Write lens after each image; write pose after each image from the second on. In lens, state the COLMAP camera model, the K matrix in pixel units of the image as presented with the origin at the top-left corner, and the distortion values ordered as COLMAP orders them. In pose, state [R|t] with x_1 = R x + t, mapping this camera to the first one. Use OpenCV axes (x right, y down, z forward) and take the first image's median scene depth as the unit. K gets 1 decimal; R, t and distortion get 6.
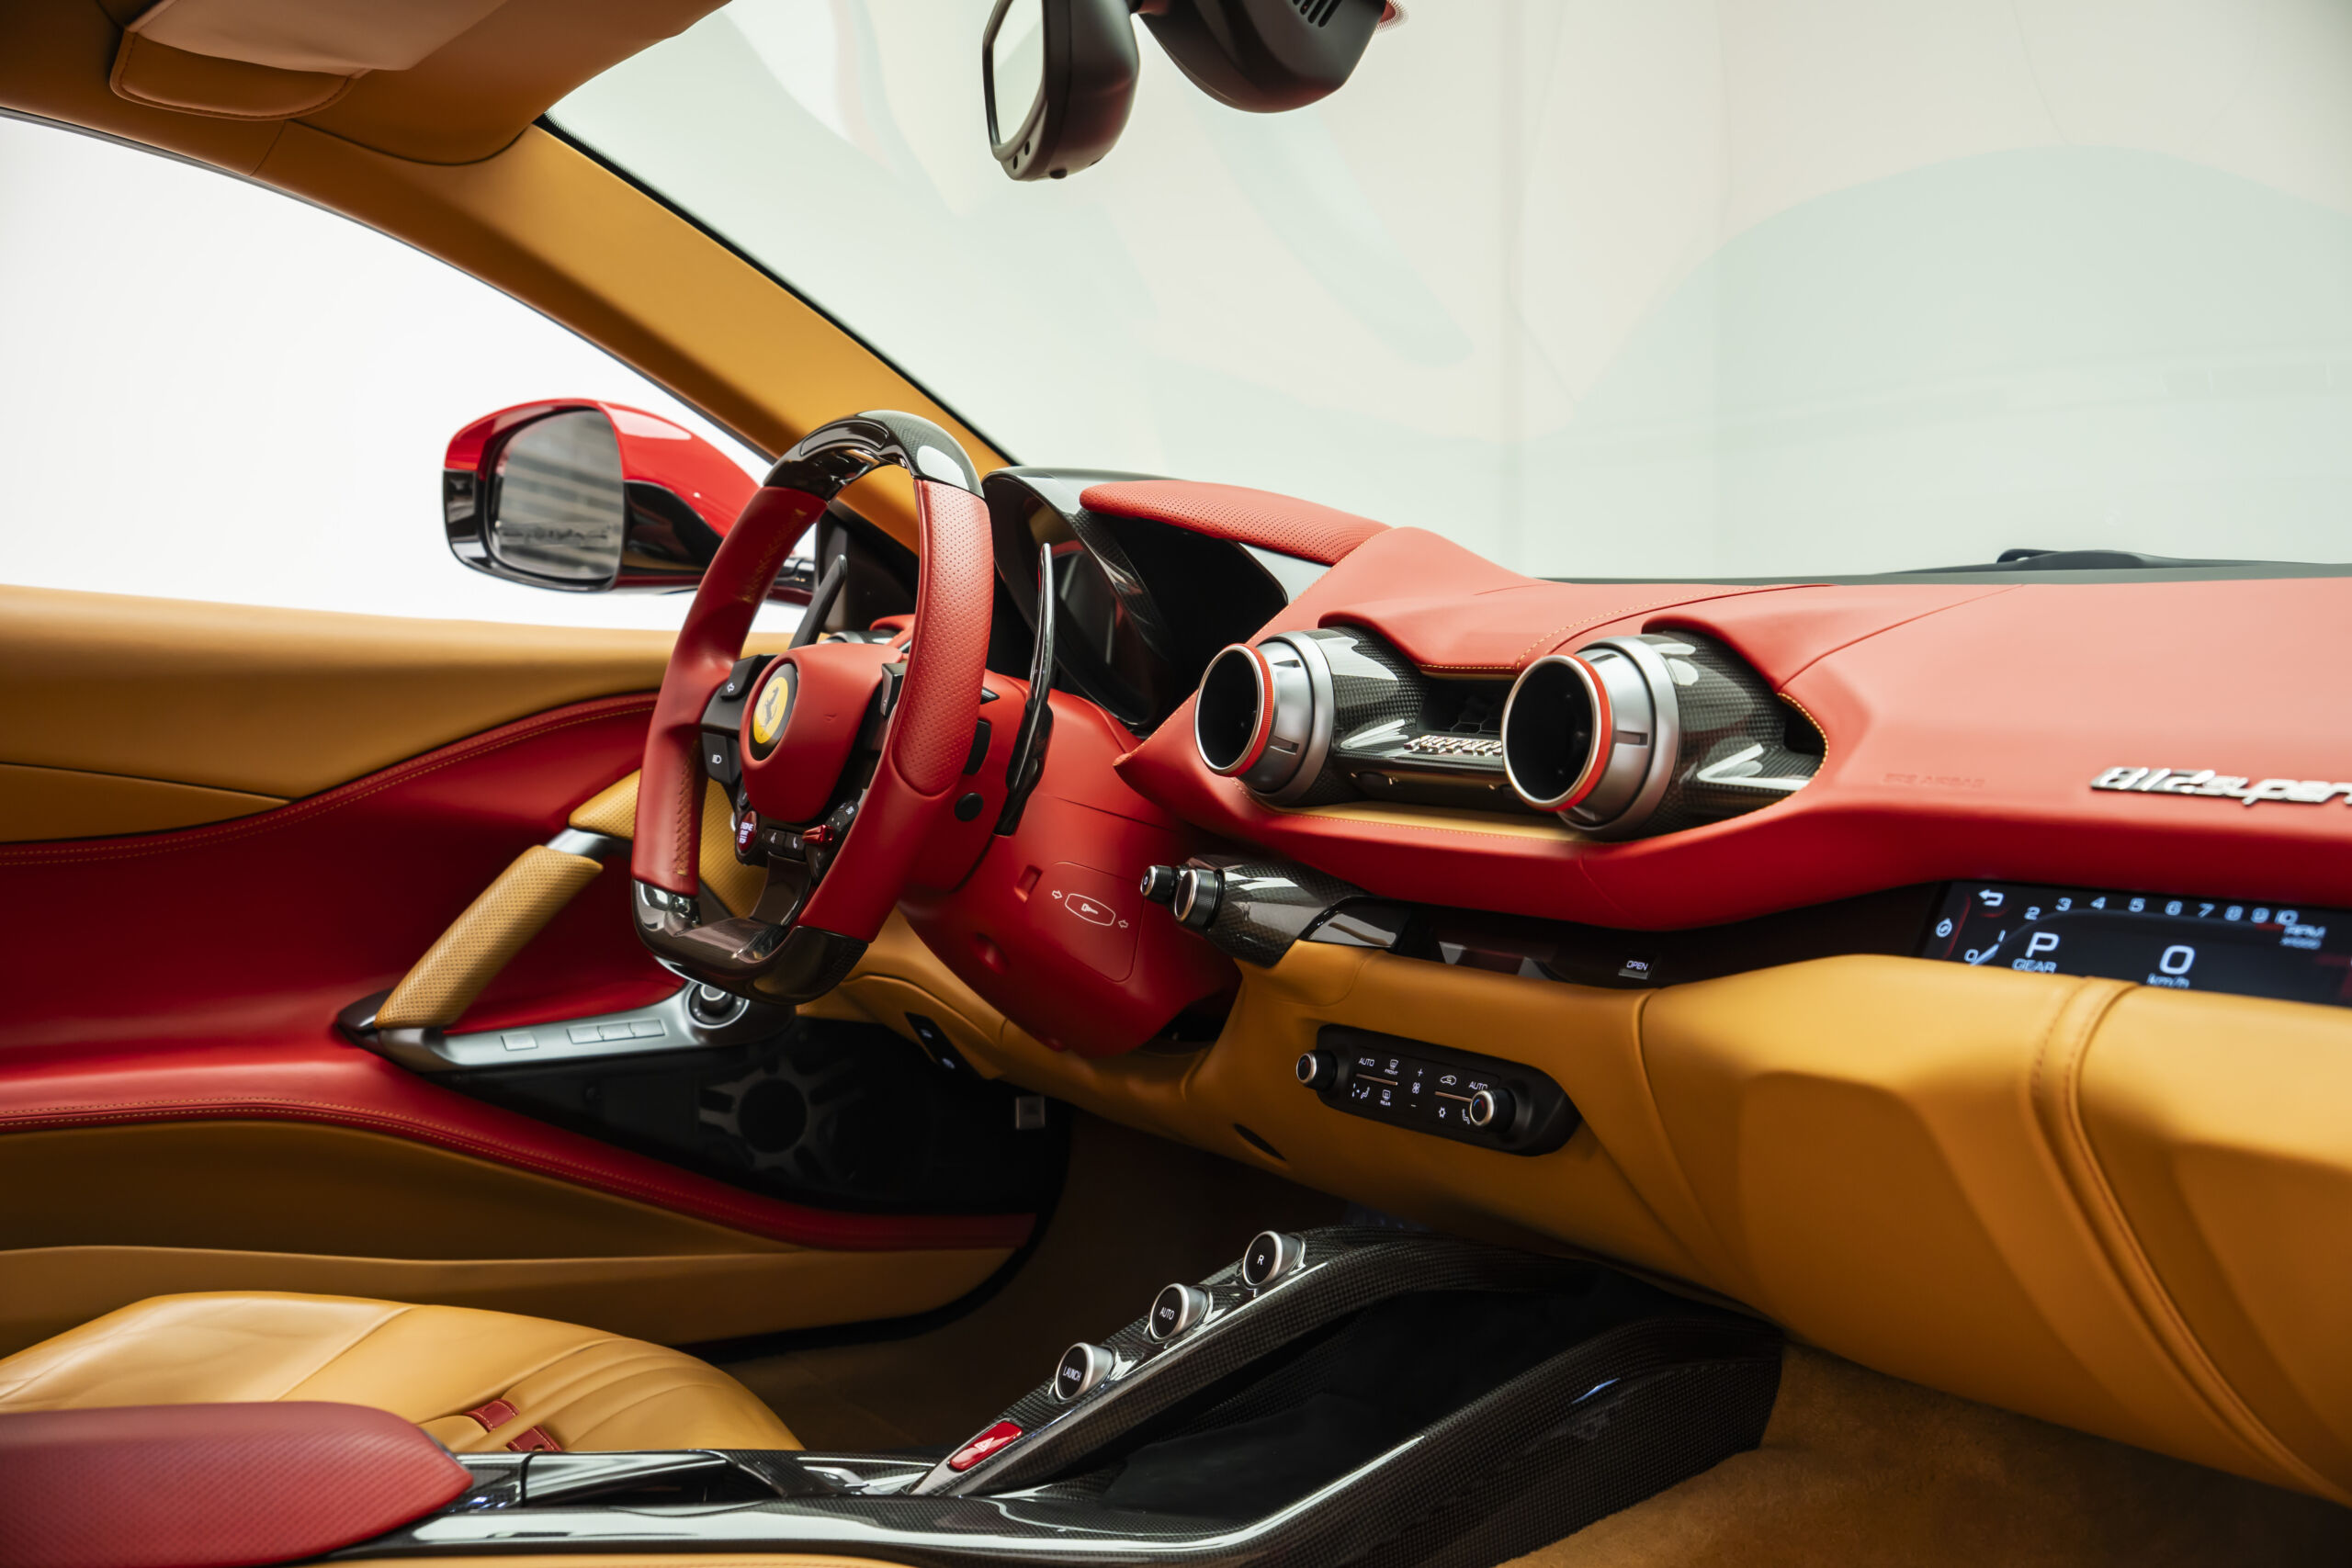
lens RADIAL K [[2983.4, 0, 1176.0], [0, 2983.4, 784.0], [0, 0, 1]] dist [-0.003329, -0.007119]
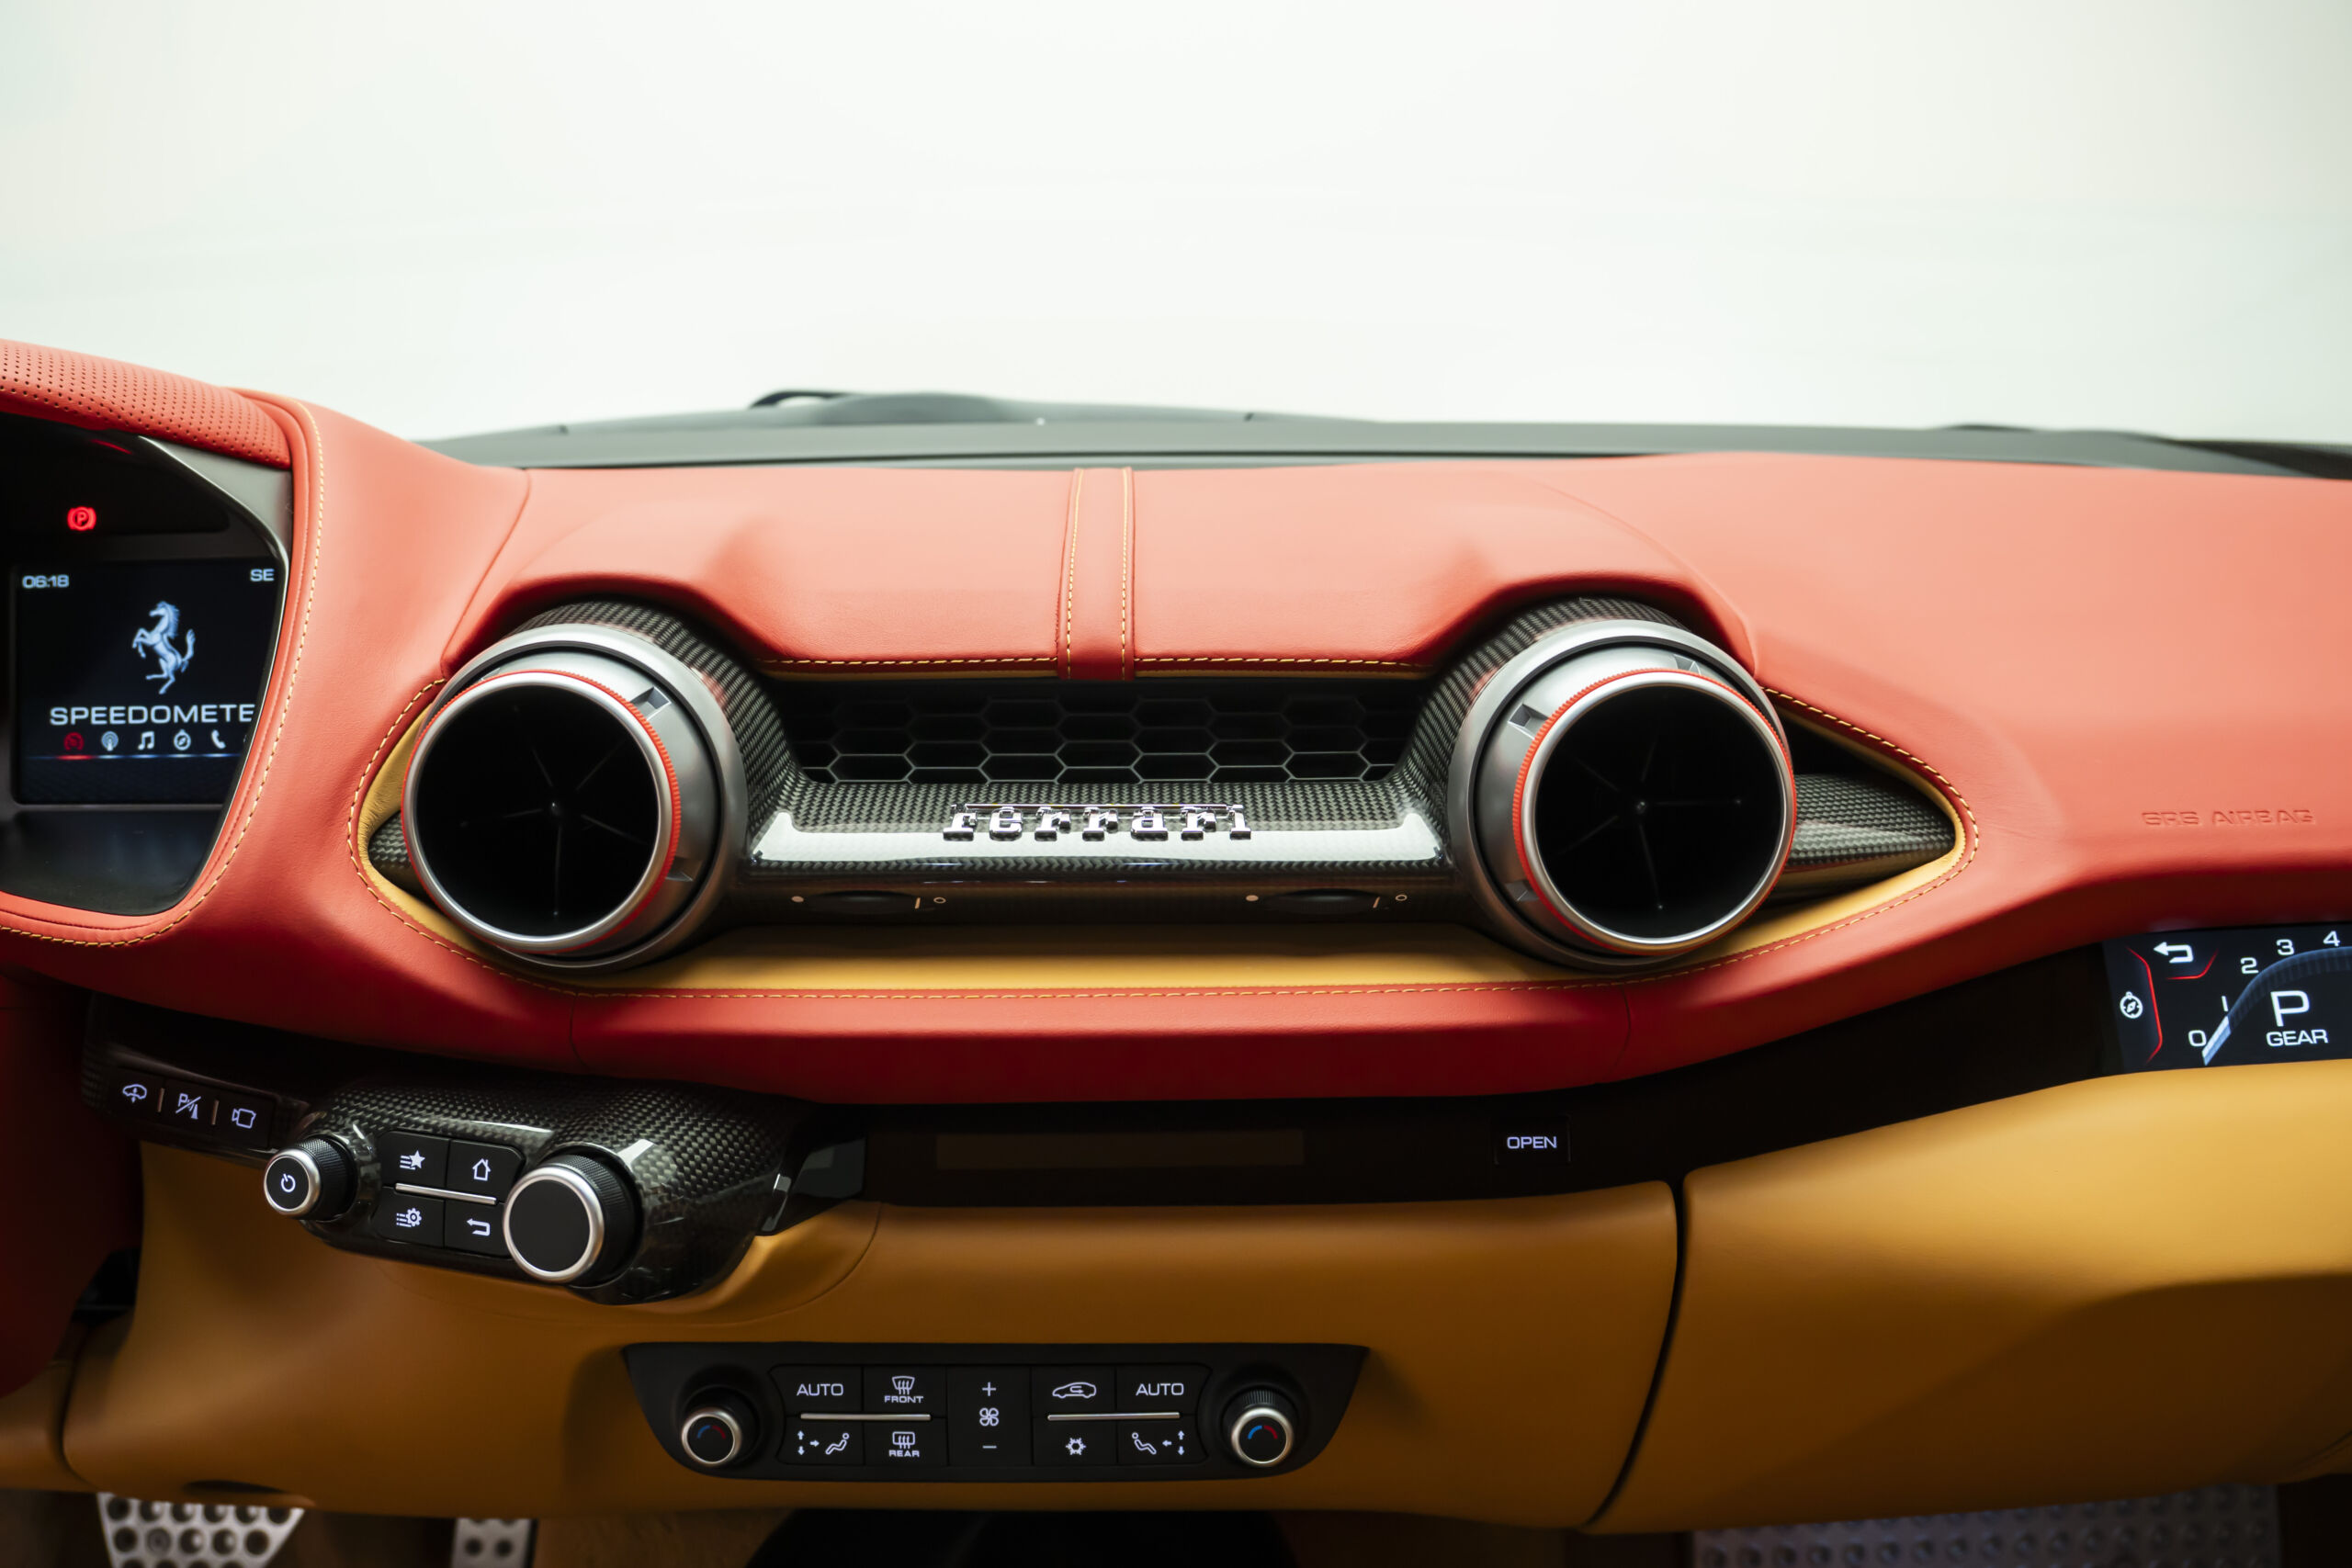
lens RADIAL K [[2020.4, 0, 1176.0], [0, 2020.4, 784.0], [0, 0, 1]] dist [-0.204570, 0.156872]
pose [[0.502678, -0.184438, 0.844569, -0.196138], [0.055768, 0.981859, 0.181227, -0.082164], [-0.862673, -0.043999, 0.503845, 0.778467]]
